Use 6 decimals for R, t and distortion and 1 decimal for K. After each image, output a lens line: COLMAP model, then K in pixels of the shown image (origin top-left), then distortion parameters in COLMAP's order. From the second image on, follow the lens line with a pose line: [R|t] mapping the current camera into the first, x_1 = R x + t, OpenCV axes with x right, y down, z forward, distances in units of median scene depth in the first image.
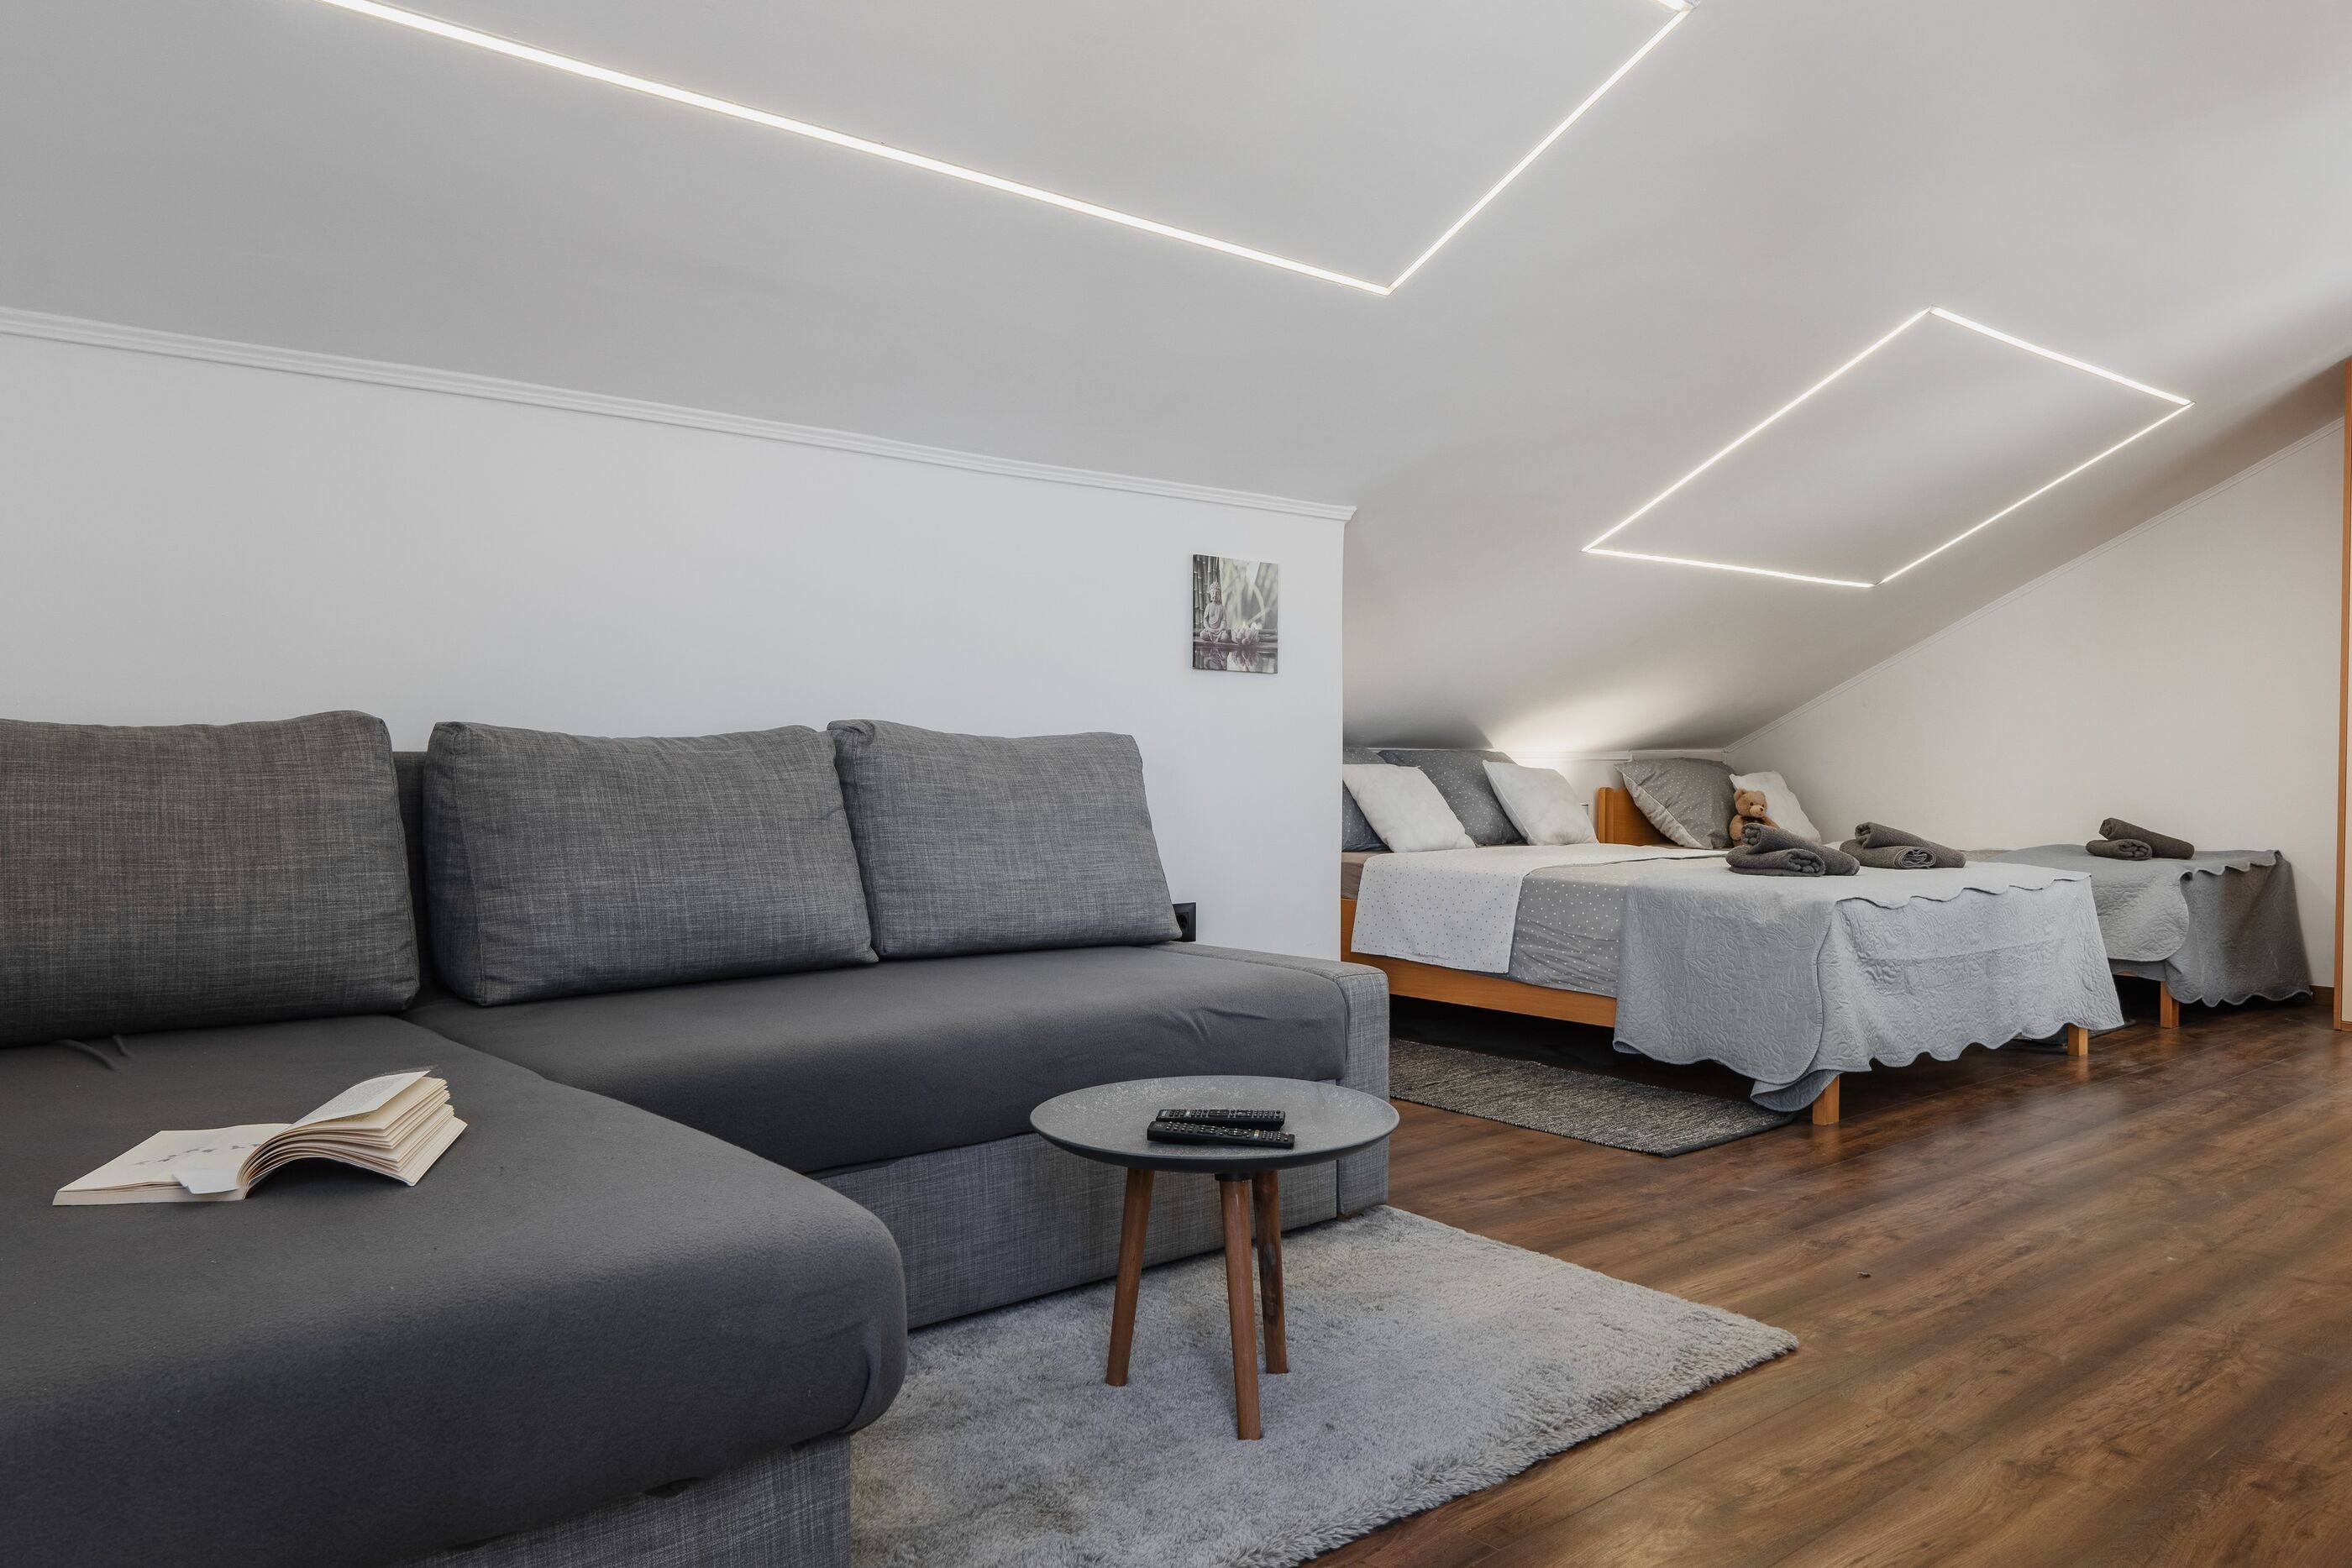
lens RADIAL K [[1638.5, 0, 1164.5], [0, 1638.5, 781.6], [0, 0, 1]] dist [-0.001622, -0.000841]
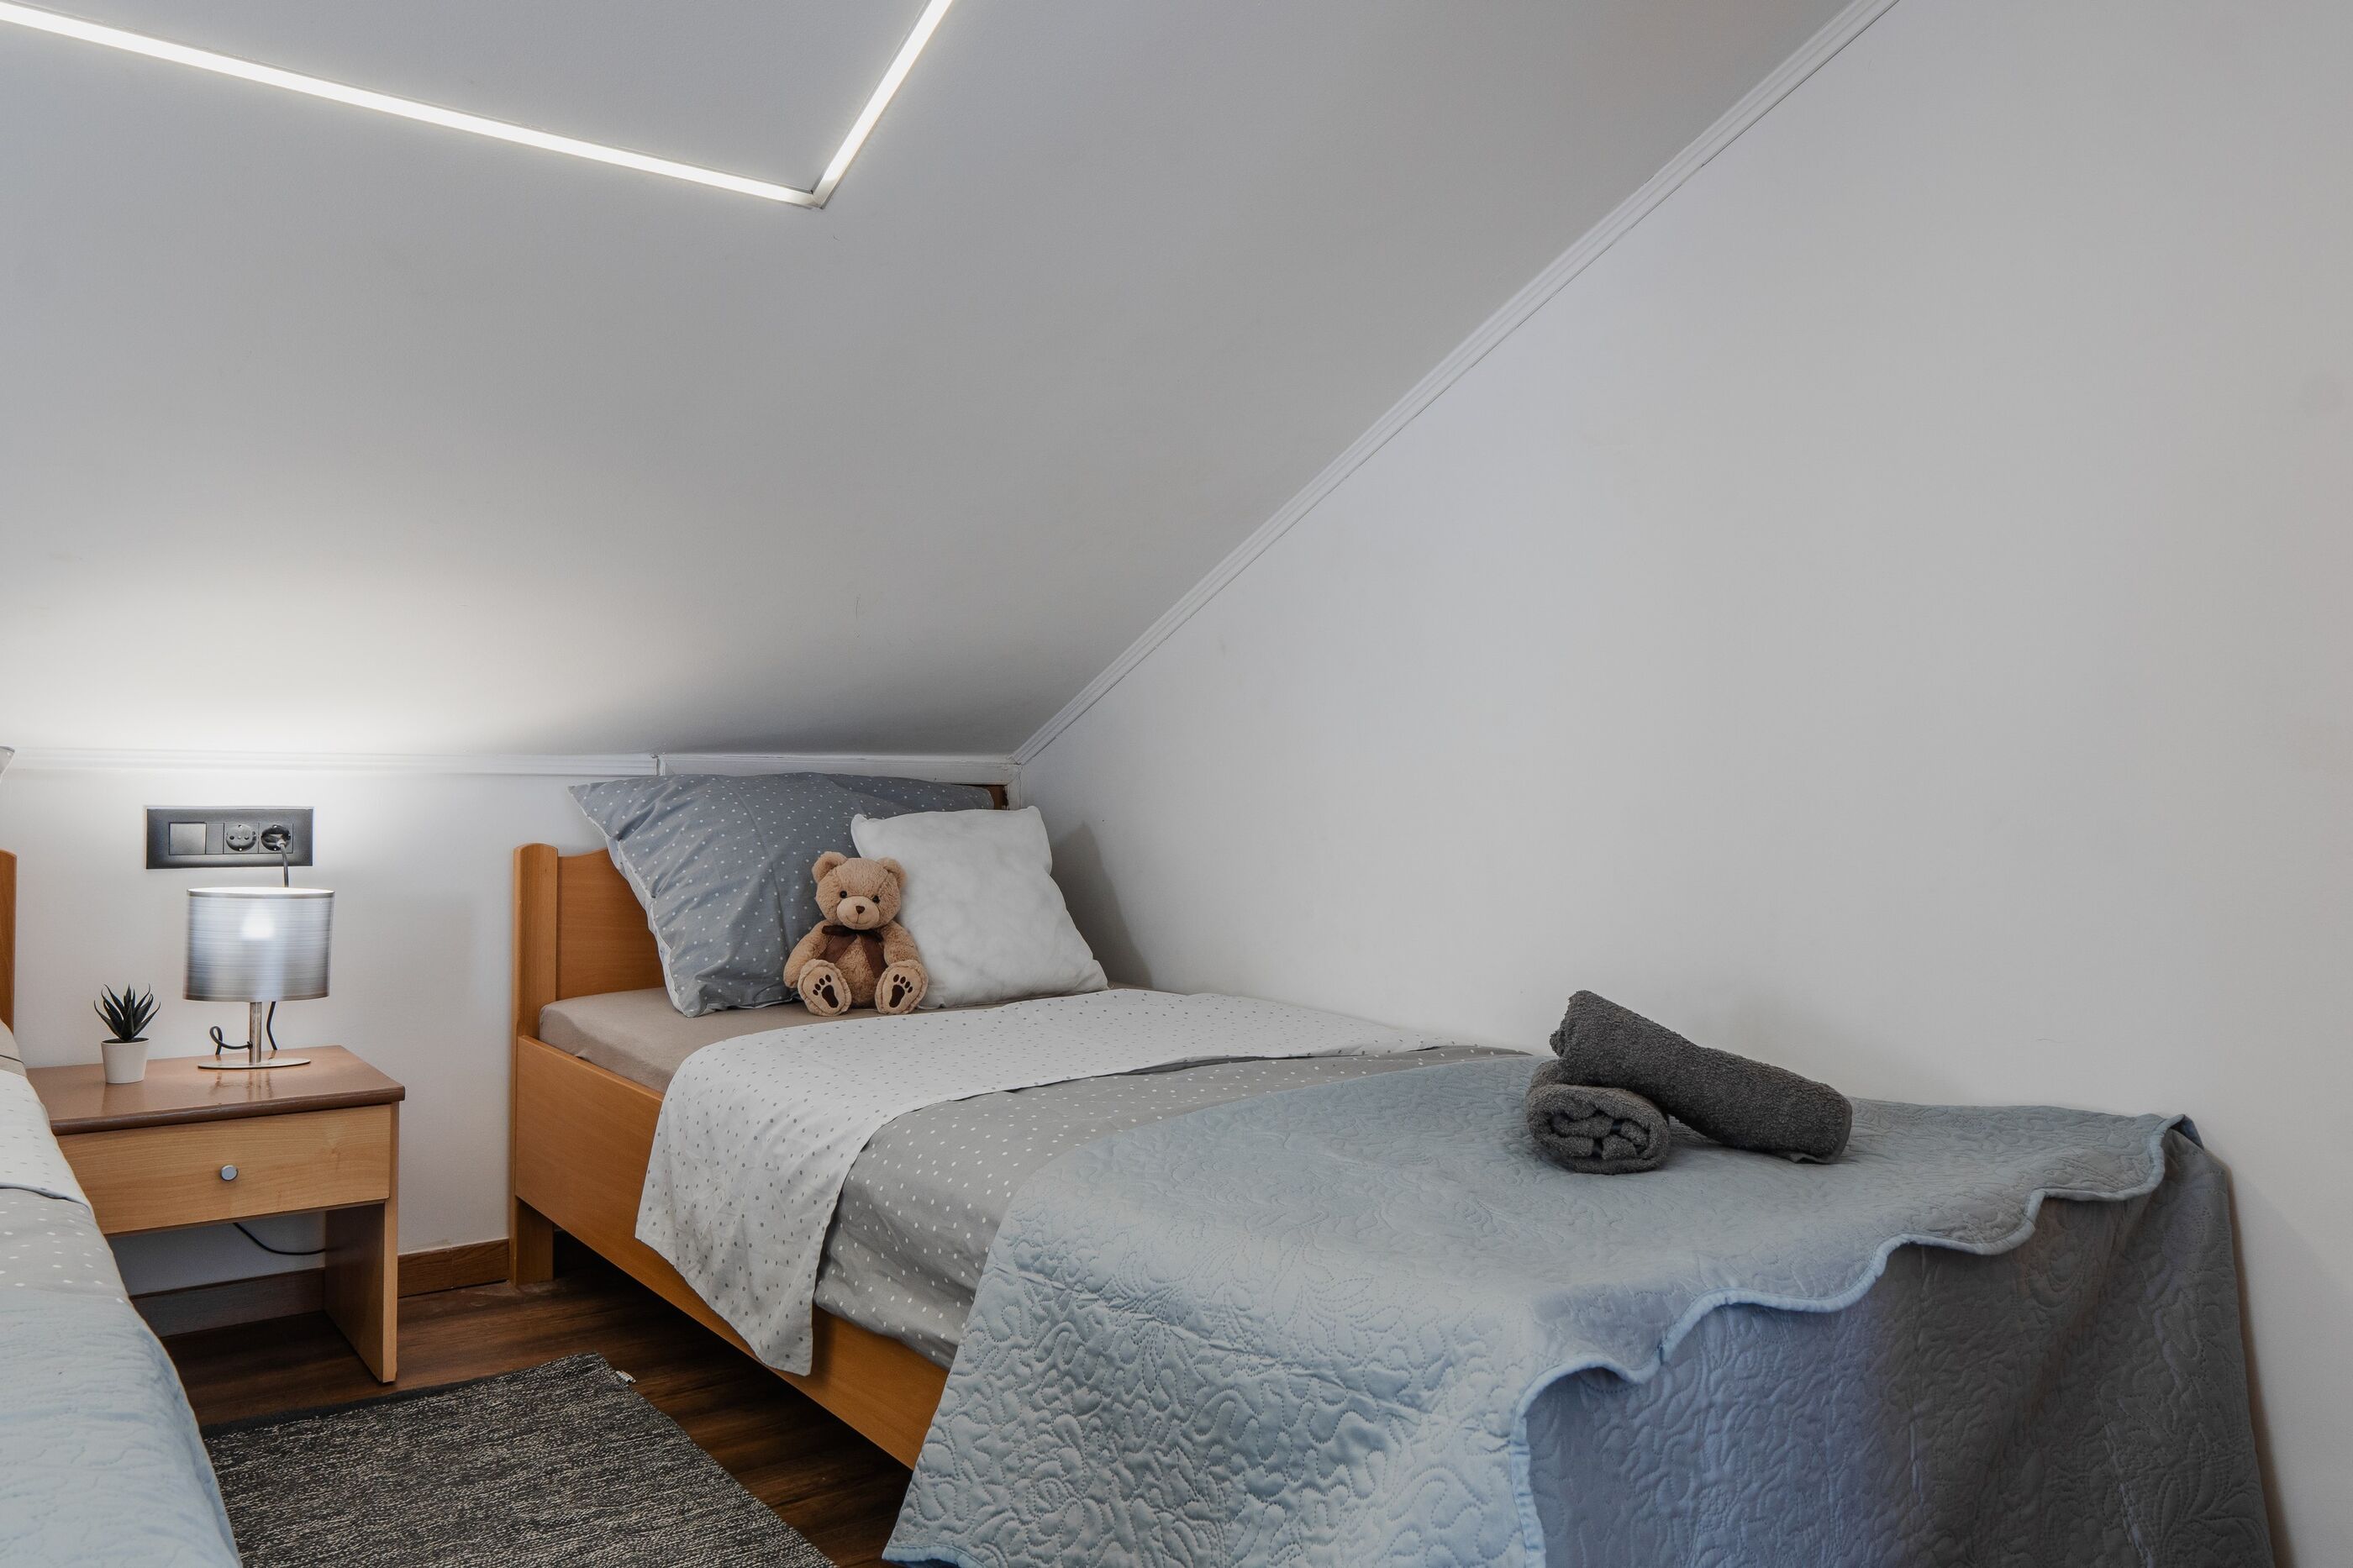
lens RADIAL K [[1625.6, 0, 1171.2], [0, 1625.6, 785.5], [0, 0, 1]] dist [-0.001238, -0.007515]
pose [[0.999106, 0.010601, -0.040931, 0.934010], [-0.011059, 0.999879, -0.010977, -0.017451], [0.040810, 0.011420, 0.999102, 1.289300]]
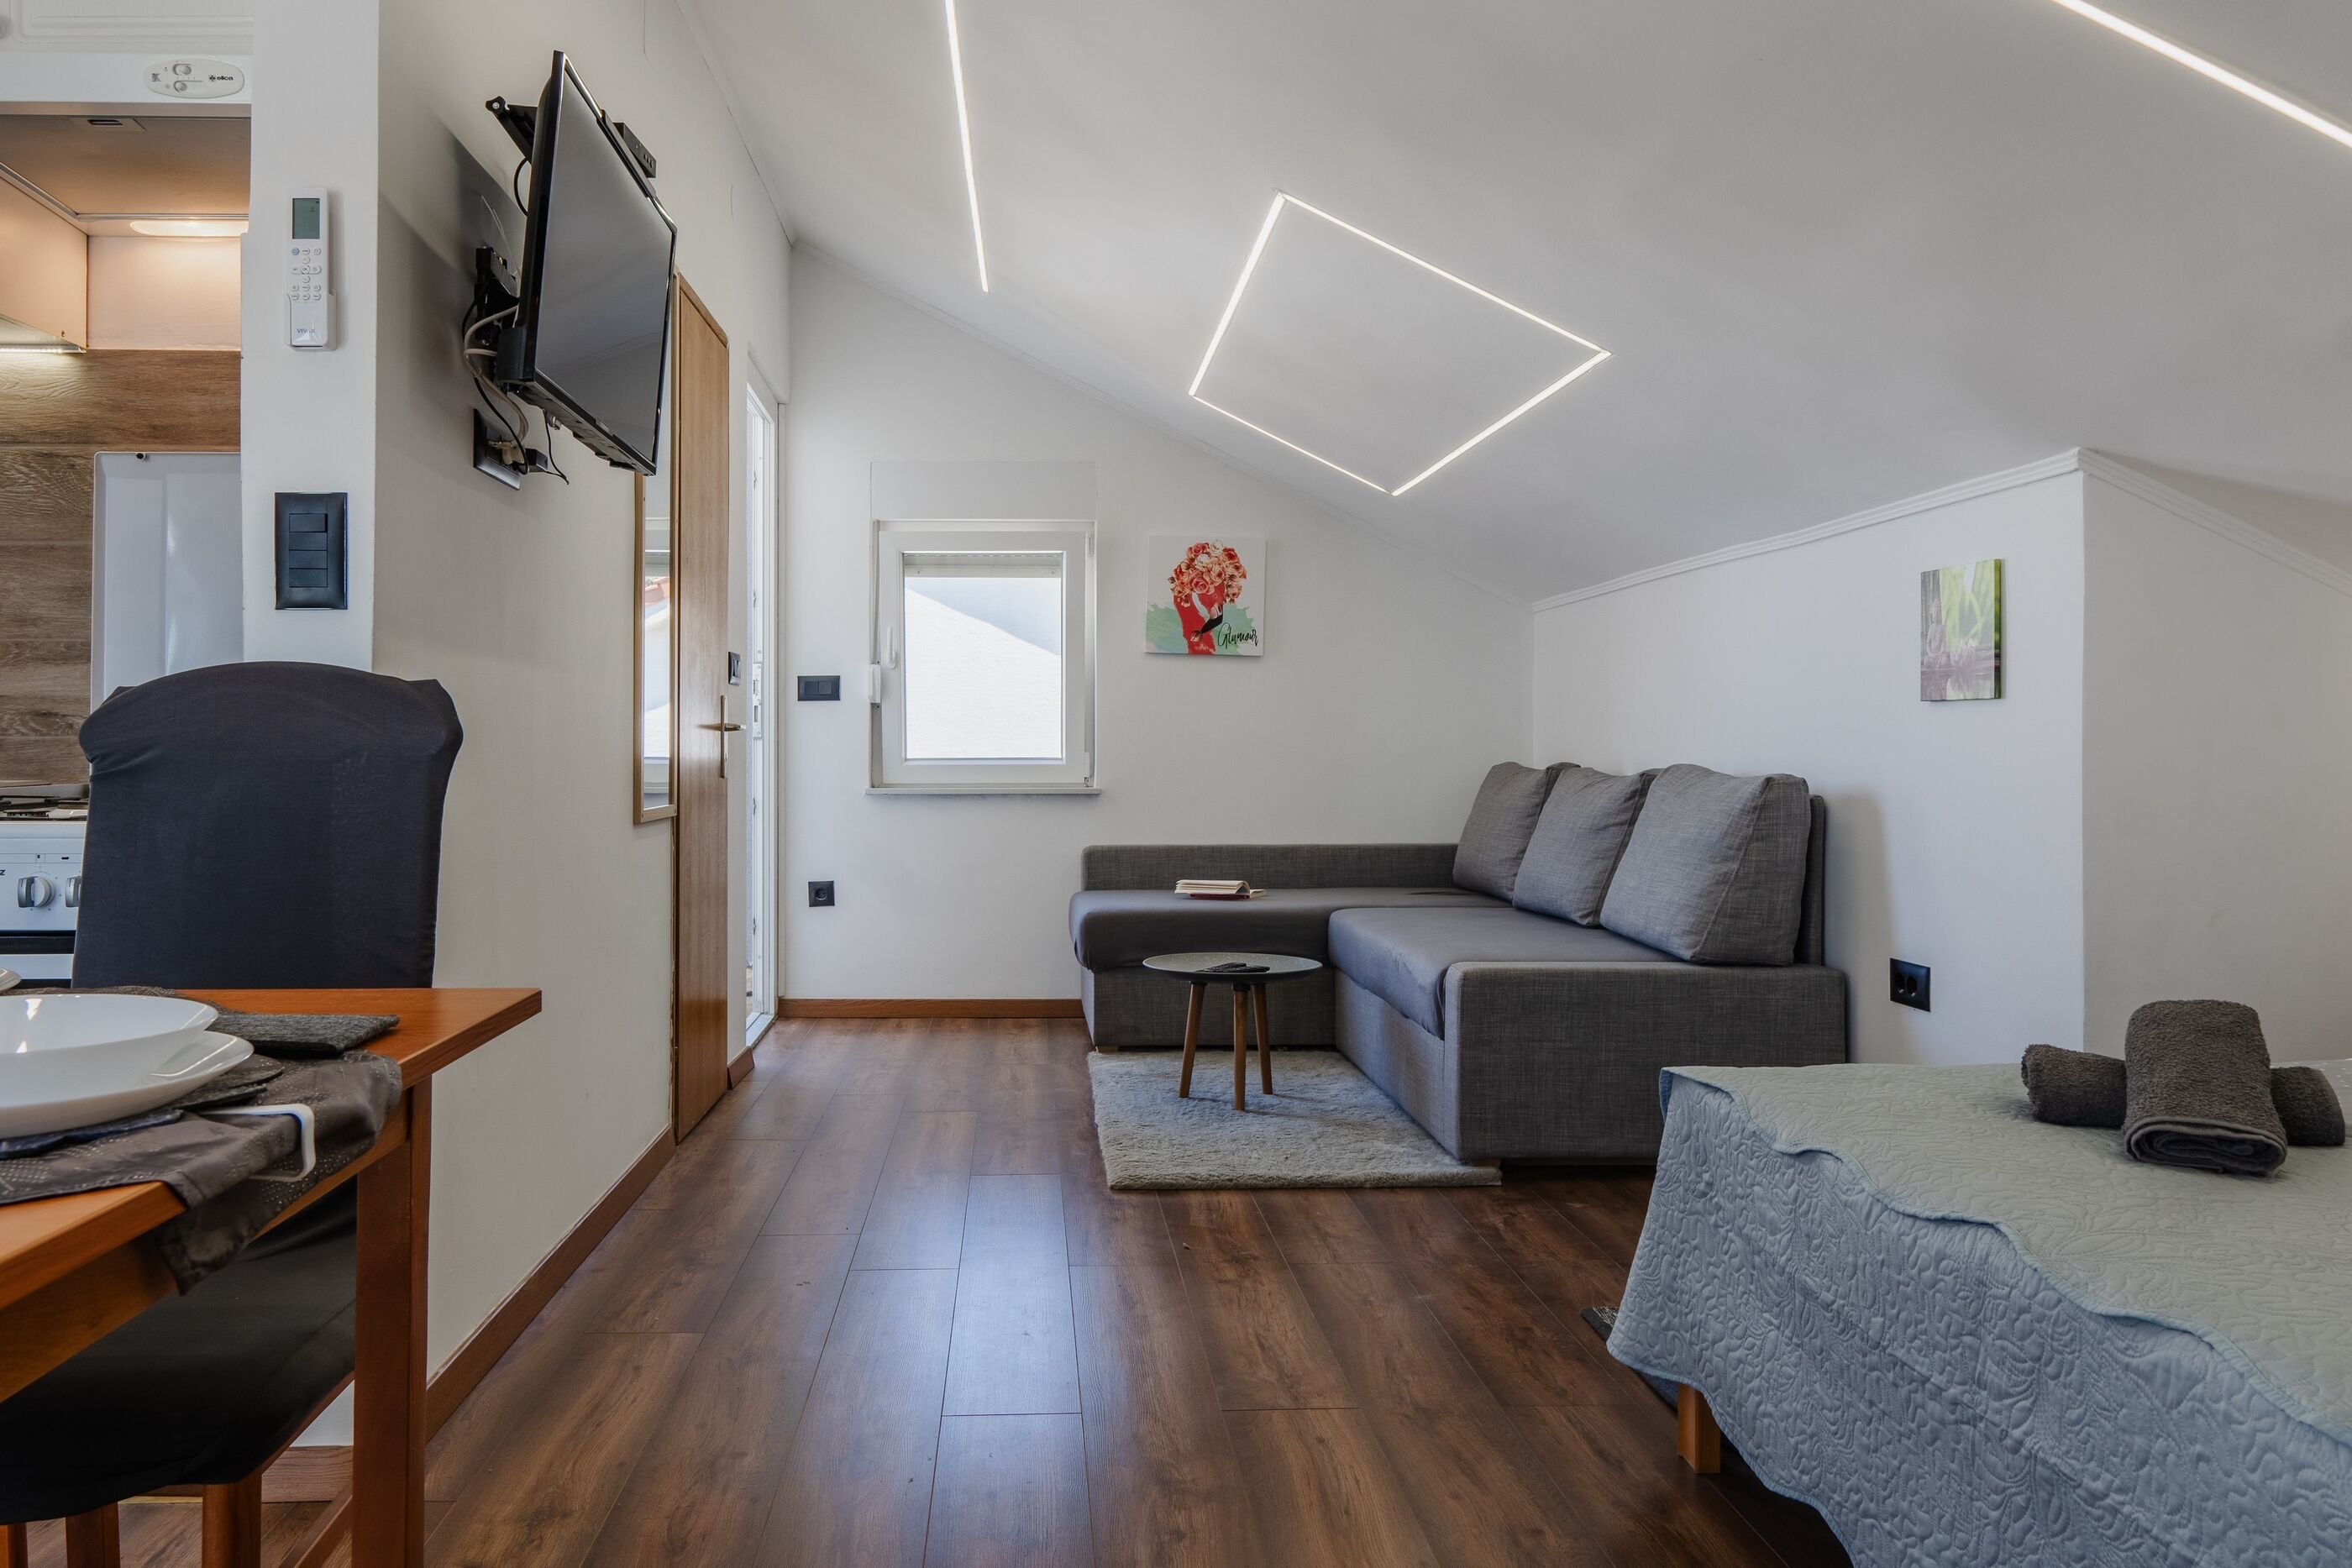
lens RADIAL K [[1683.5, 0, 1063.7], [0, 1683.5, 734.2], [0, 0, 1]] dist [-0.002197, -0.005237]
pose [[-0.626354, -0.009429, -0.779482, 1.184729], [-0.012118, 0.999924, -0.002358, -0.050769], [0.779445, 0.007969, -0.626421, 1.408281]]
